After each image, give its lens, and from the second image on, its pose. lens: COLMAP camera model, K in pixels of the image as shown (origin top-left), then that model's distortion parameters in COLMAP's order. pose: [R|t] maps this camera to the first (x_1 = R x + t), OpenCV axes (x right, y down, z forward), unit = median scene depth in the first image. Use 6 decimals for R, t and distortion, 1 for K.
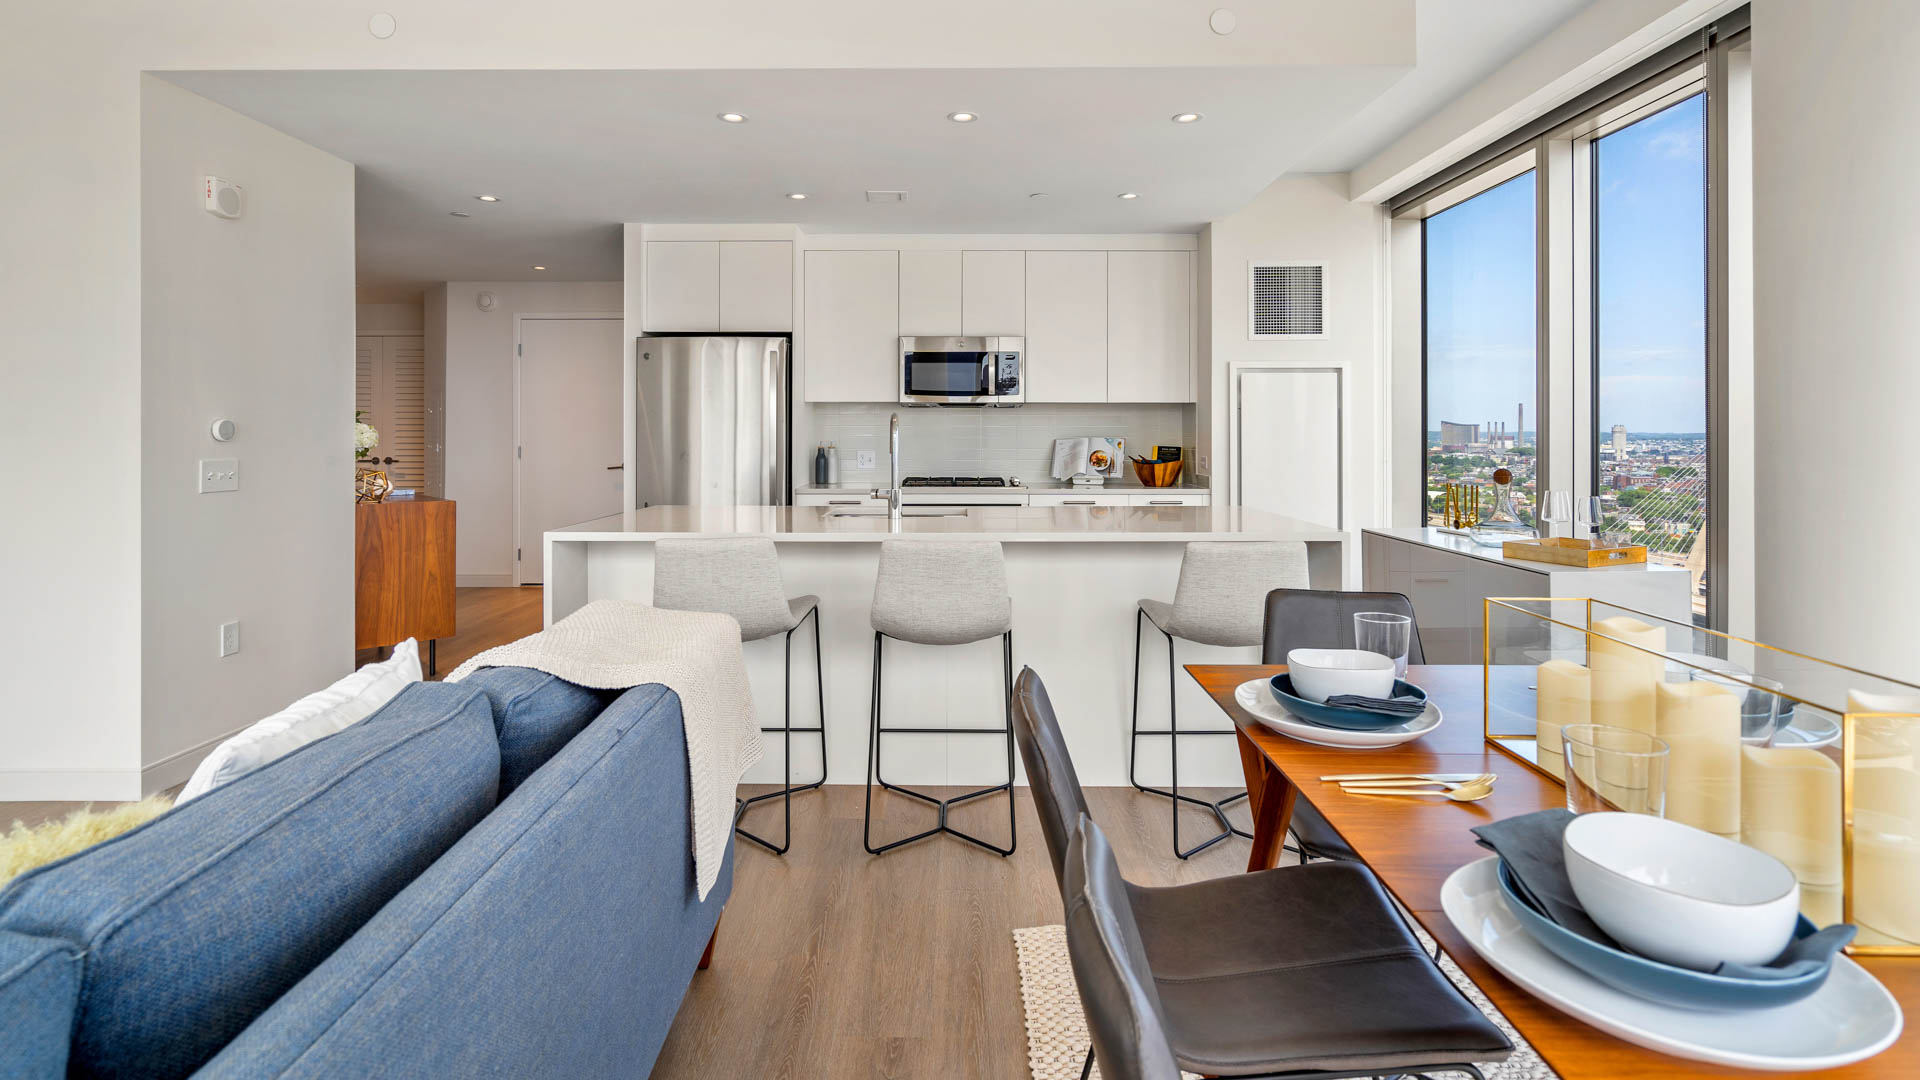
lens RADIAL K [[899.2, 0, 953.9], [0, 899.2, 435.0], [0, 0, 1]] dist [-0.001035, 0.000438]
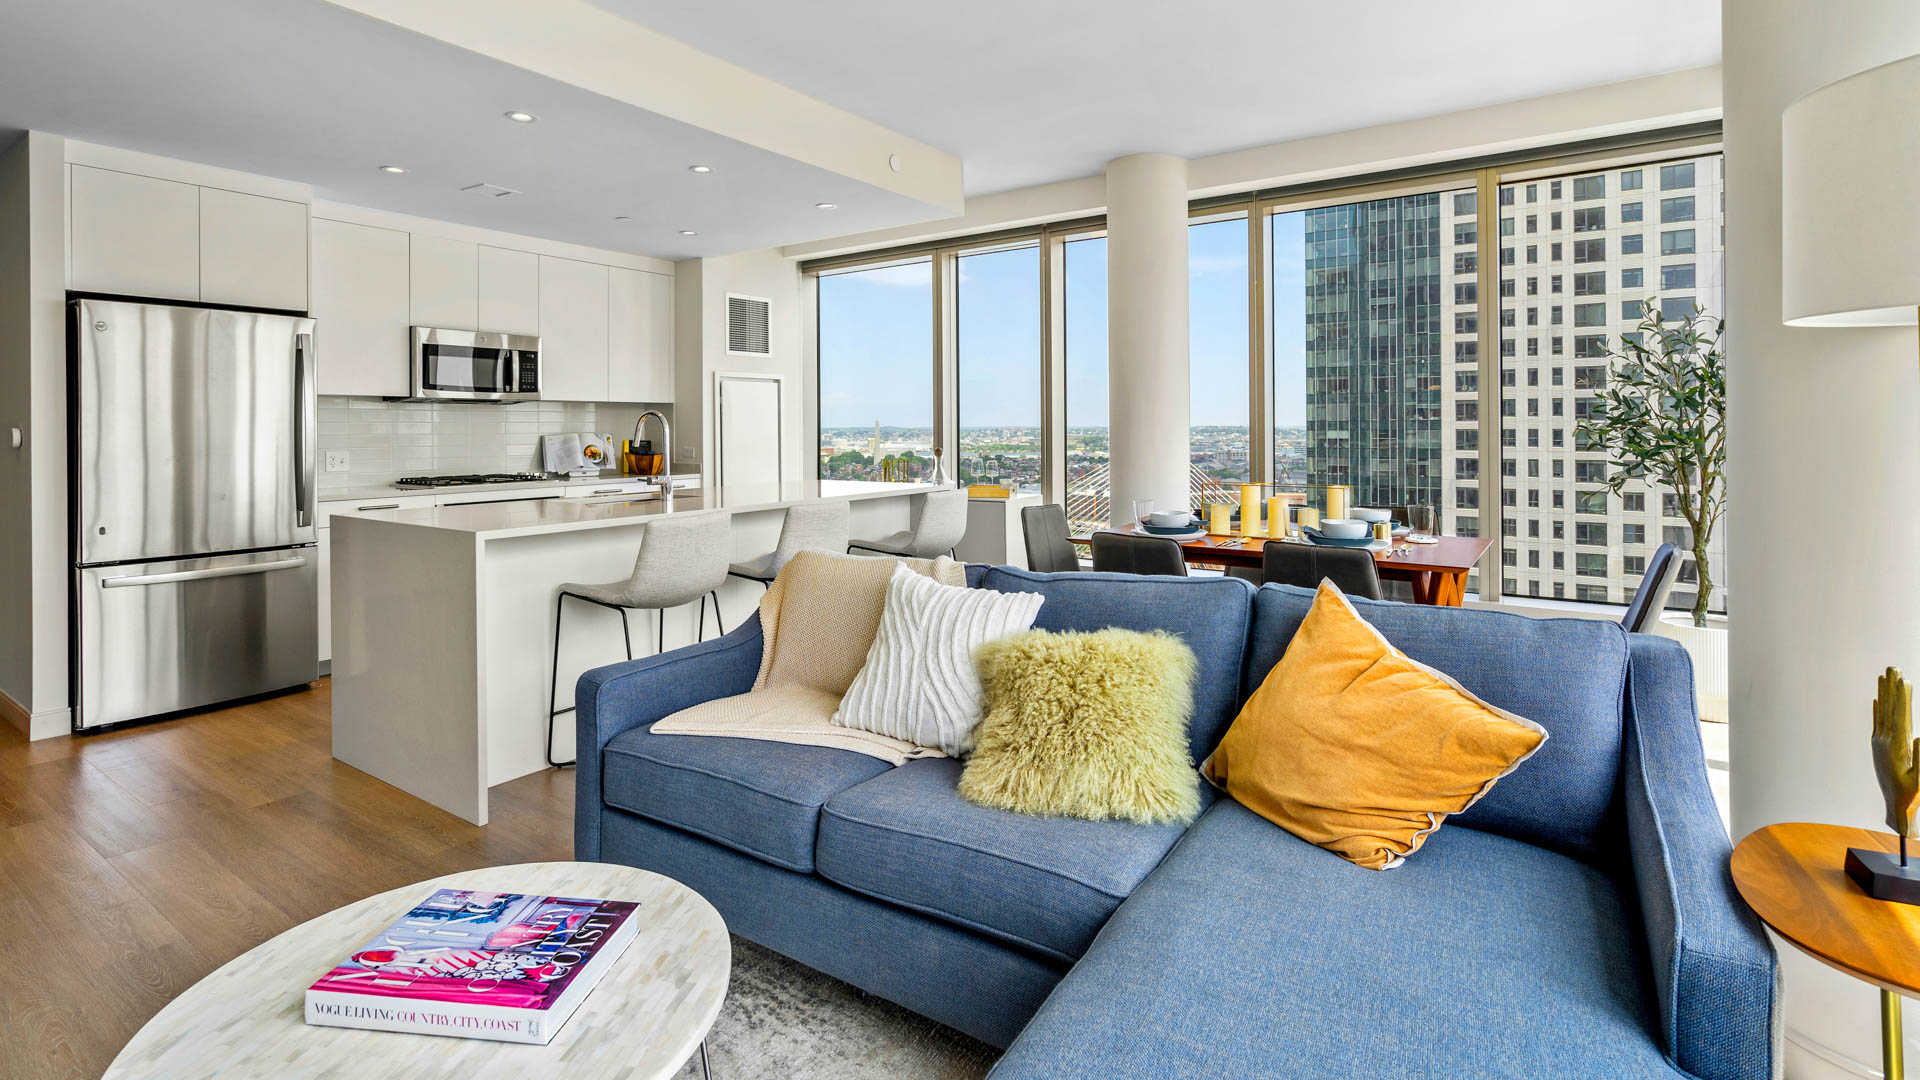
lens RADIAL K [[899.2, 0, 953.9], [0, 899.2, 435.0], [0, 0, 1]] dist [-0.001035, 0.000438]
pose [[0.573231, -0.010263, 0.819329, -0.502329], [0.007297, 0.999946, 0.007420, 0.000129], [-0.819361, 0.001725, 0.573275, 0.013729]]
